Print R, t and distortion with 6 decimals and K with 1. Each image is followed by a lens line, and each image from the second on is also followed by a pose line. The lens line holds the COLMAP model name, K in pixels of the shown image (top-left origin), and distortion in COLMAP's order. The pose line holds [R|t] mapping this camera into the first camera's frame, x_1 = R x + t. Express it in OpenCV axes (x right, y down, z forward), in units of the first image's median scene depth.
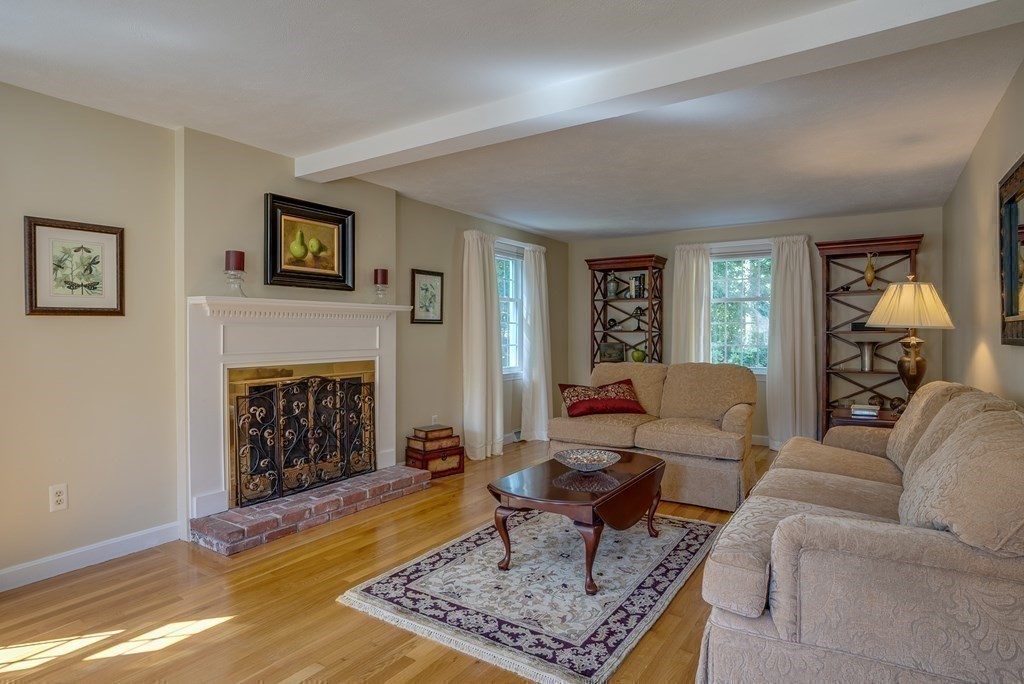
lens RADIAL K [[544.0, 0, 508.8], [0, 544.0, 338.0], [0, 0, 1]] dist [-0.048847, 0.028682]
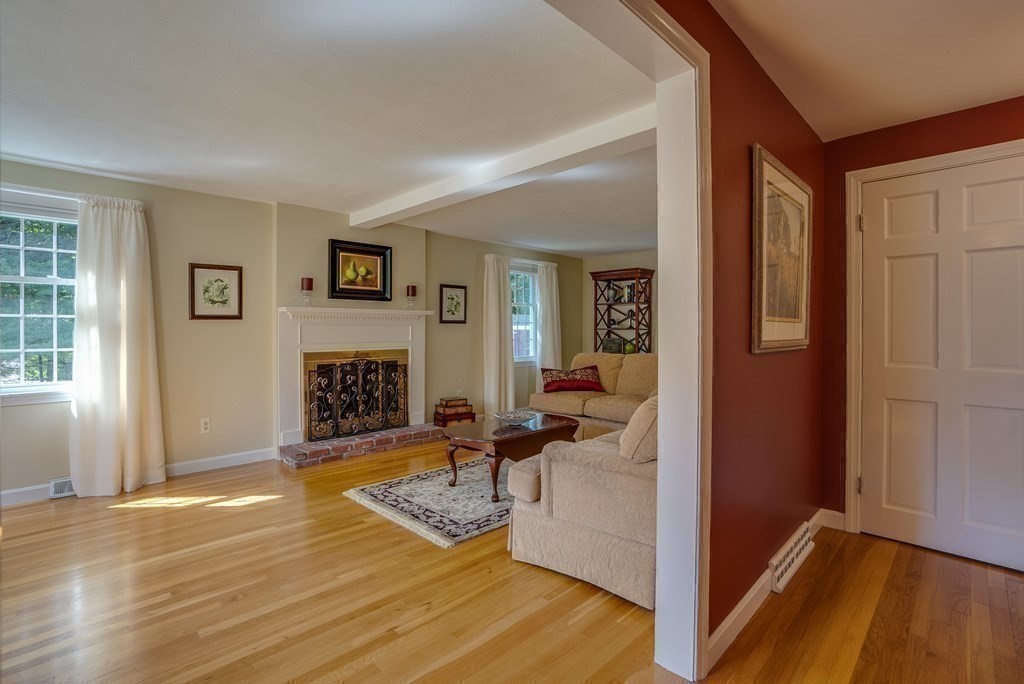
lens RADIAL K [[469.1, 0, 502.8], [0, 469.1, 331.3], [0, 0, 1]] dist [-0.062089, 0.023059]
pose [[0.979163, 0.001309, -0.203074, 0.312416], [-0.002822, 0.999970, -0.007162, 0.002660], [0.203058, 0.007586, 0.979137, -0.201244]]
